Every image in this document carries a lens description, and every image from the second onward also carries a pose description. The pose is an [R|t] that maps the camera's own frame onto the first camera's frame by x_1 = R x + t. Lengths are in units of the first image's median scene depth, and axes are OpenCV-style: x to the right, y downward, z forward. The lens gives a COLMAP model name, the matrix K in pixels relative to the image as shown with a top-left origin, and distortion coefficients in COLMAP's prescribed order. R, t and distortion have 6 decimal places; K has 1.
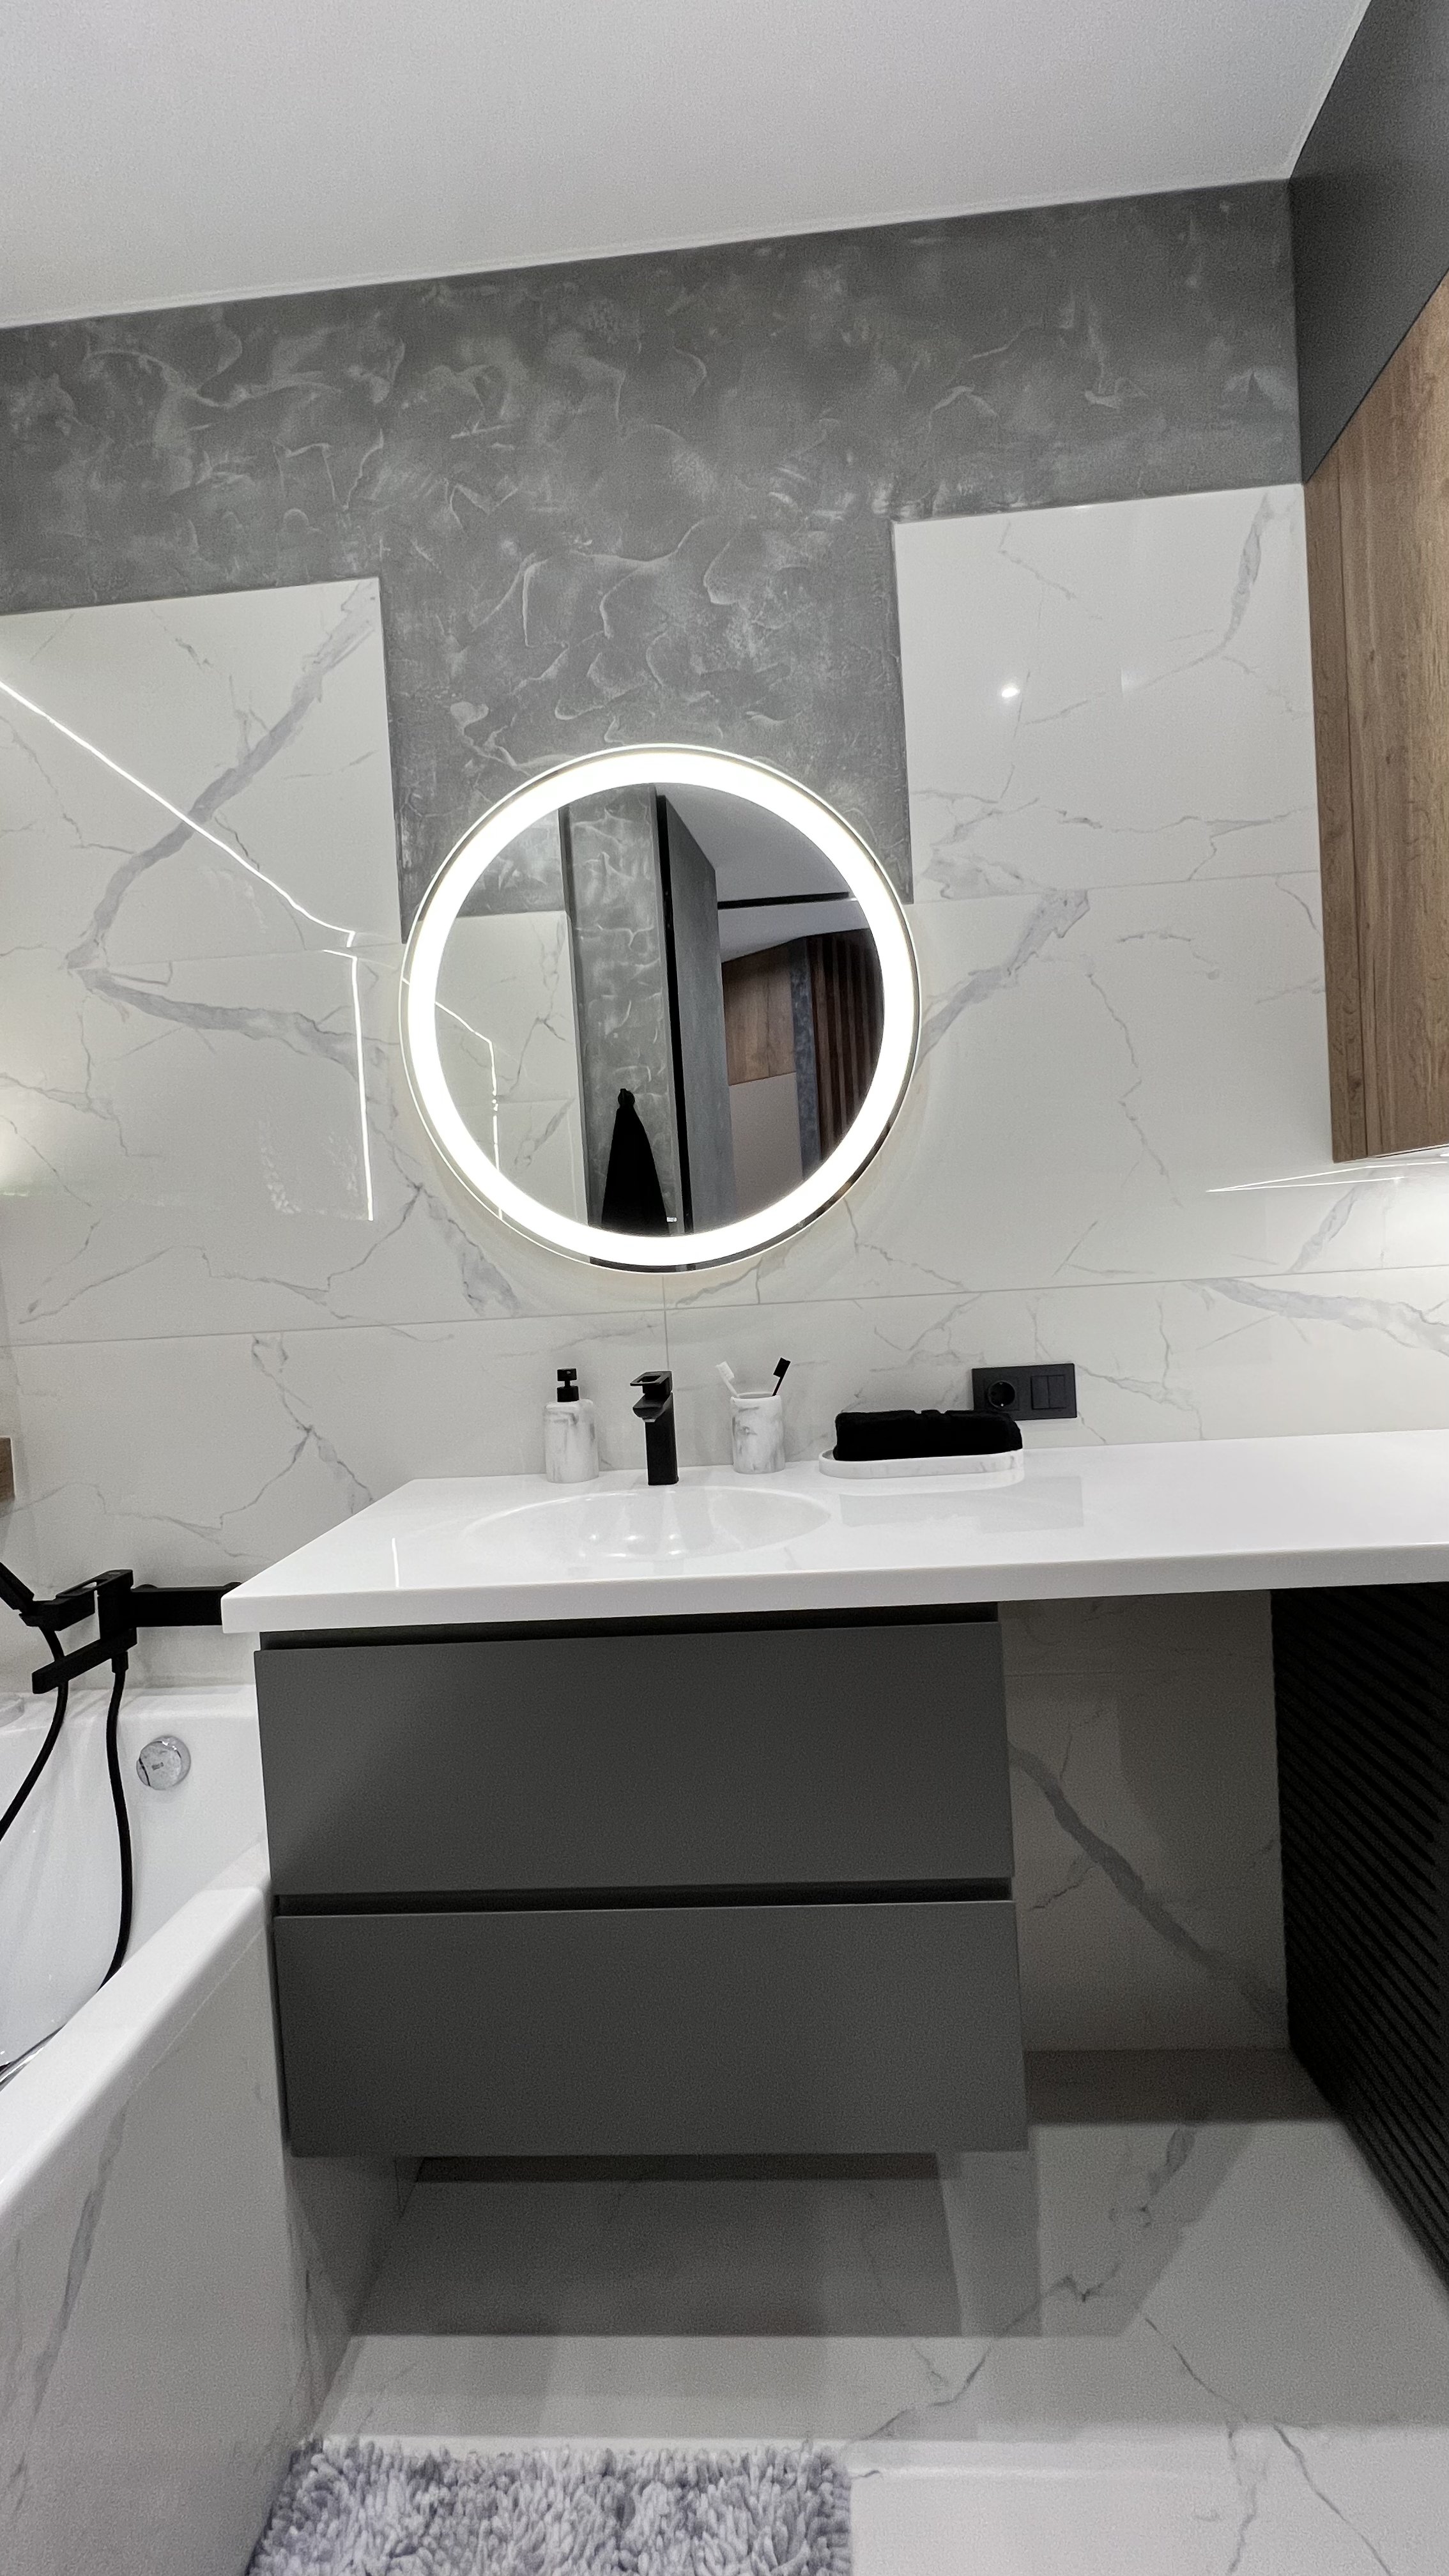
lens RADIAL K [[1036.7, 0, 730.1], [0, 1036.7, 1283.6], [0, 0, 1]] dist [0.000448, 0.000387]
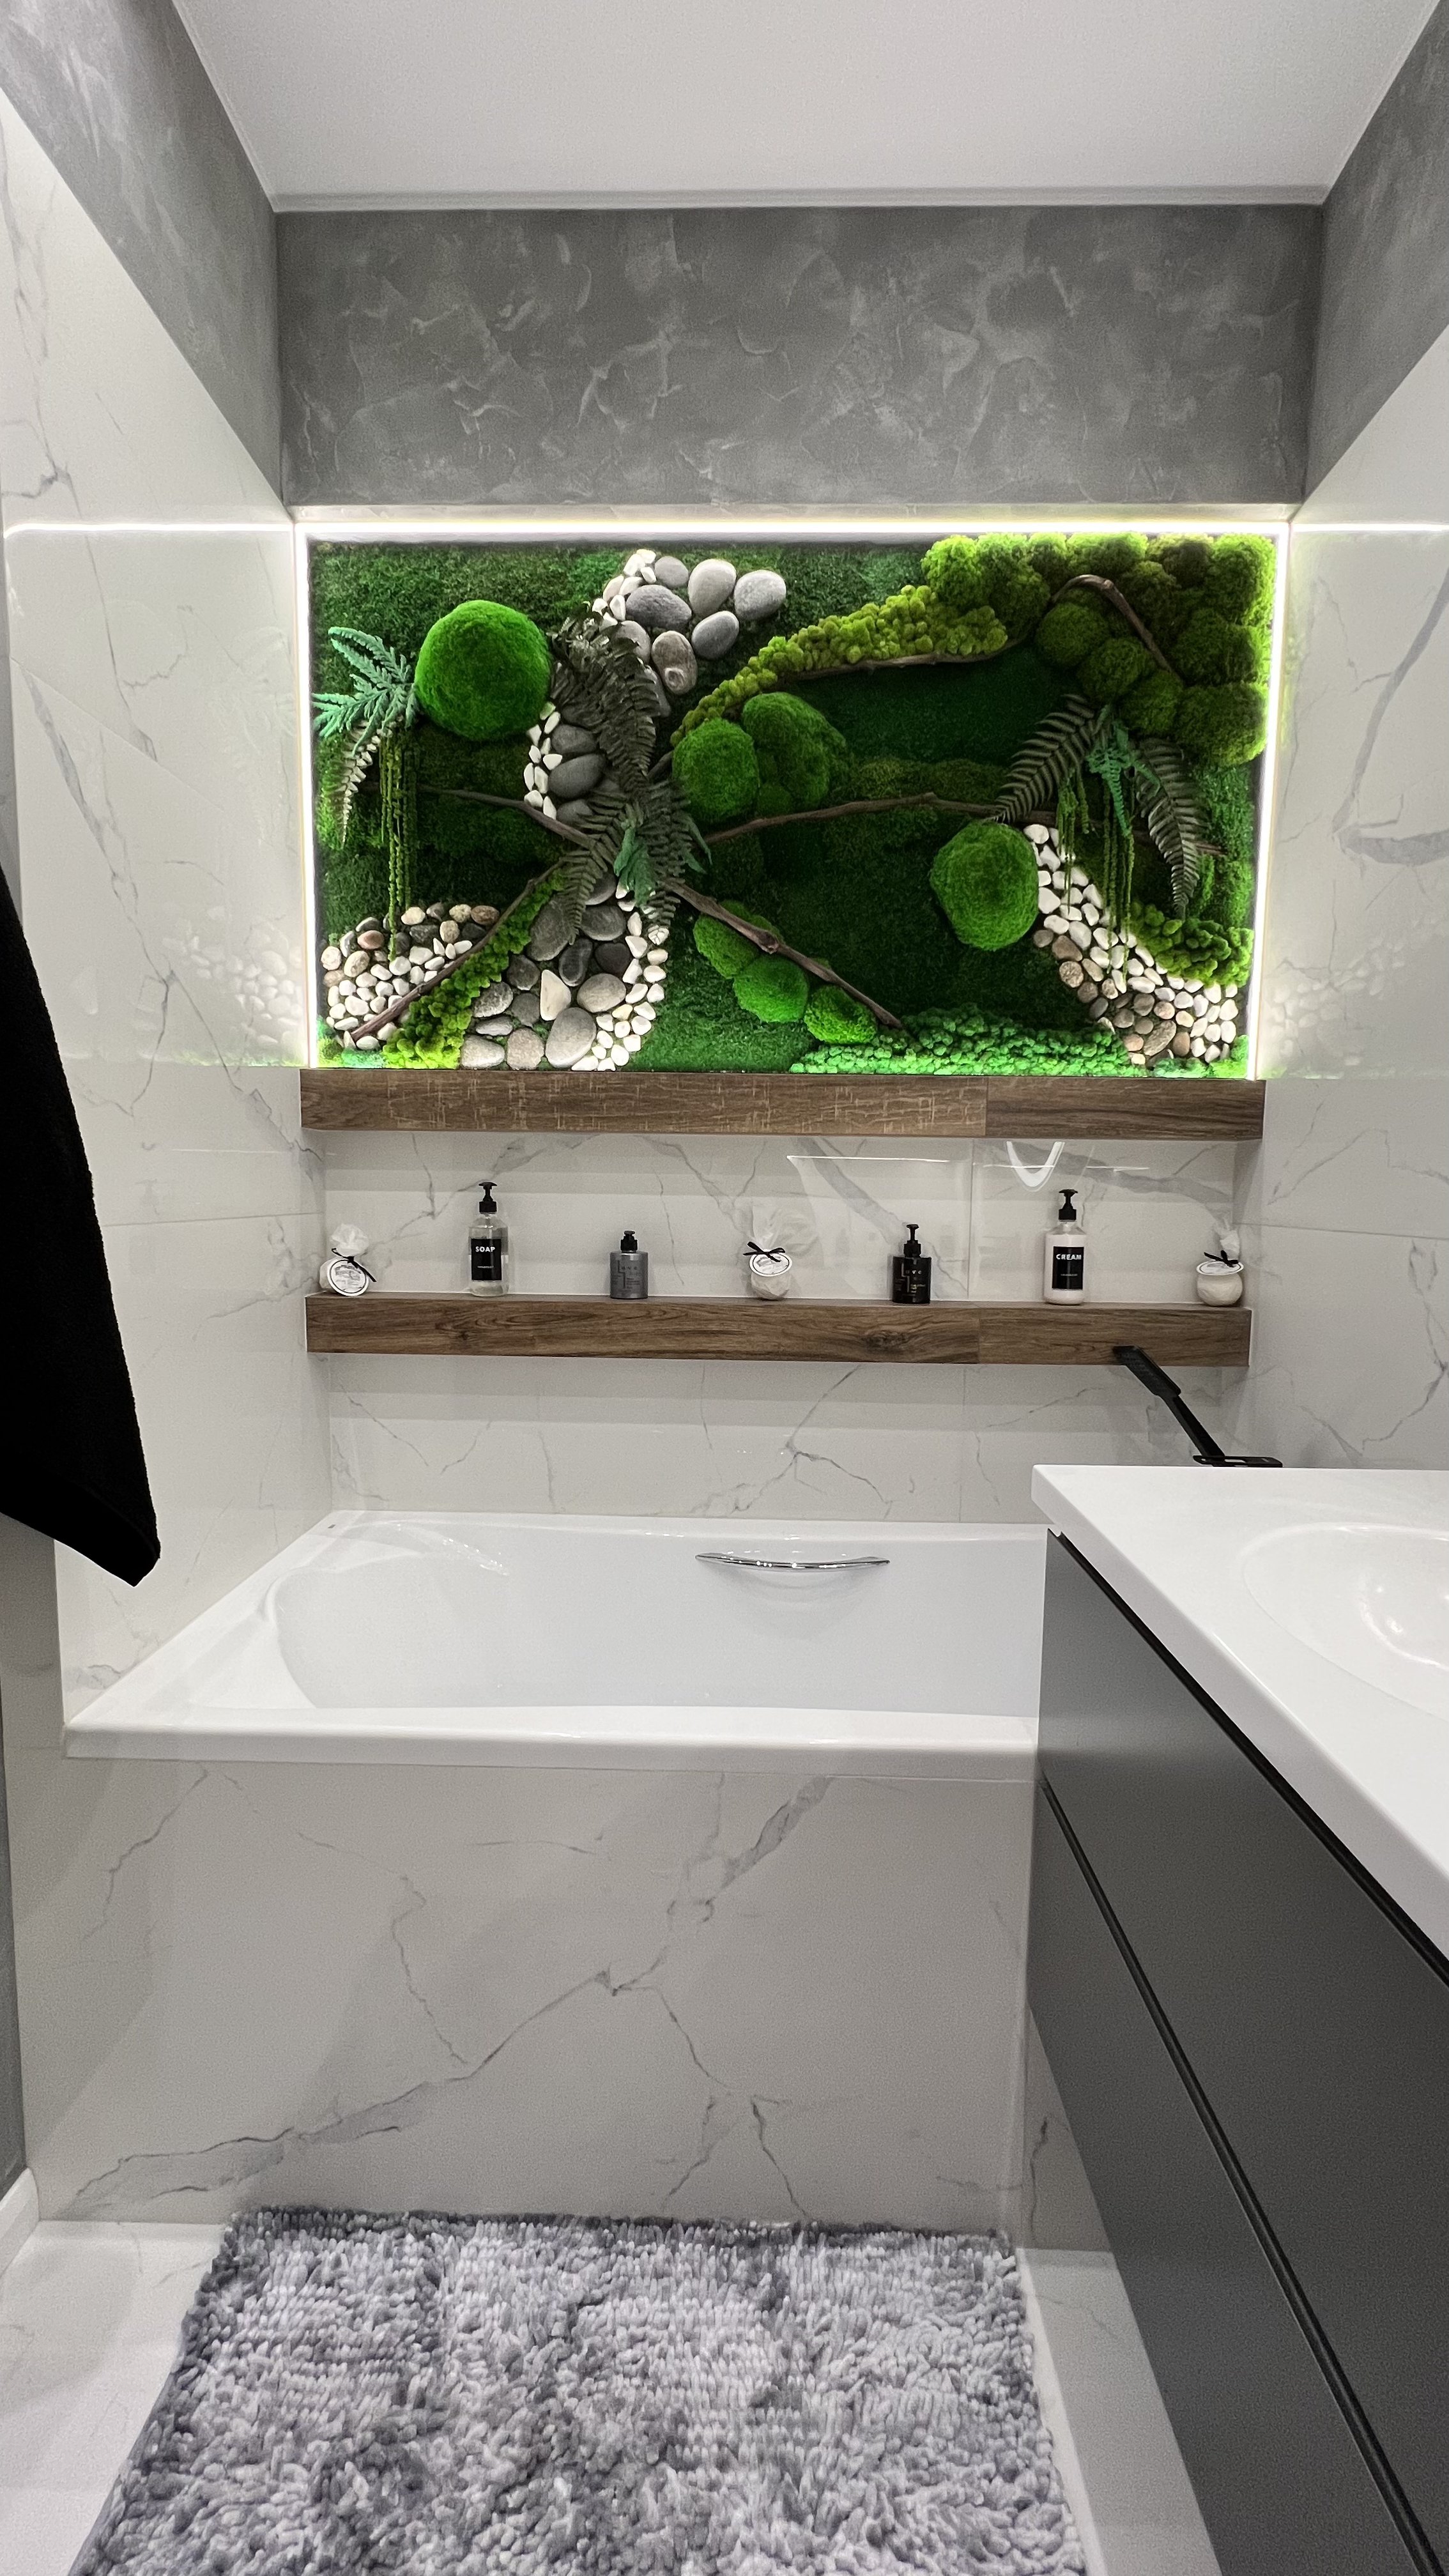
lens RADIAL K [[1036.7, 0, 730.1], [0, 1036.7, 1283.6], [0, 0, 1]] dist [0.000448, 0.000387]
pose [[0.036774, 0.155252, -0.987190, 0.342740], [-0.043784, 0.987160, 0.153616, -0.019578], [0.998364, 0.037574, 0.043099, 0.429160]]
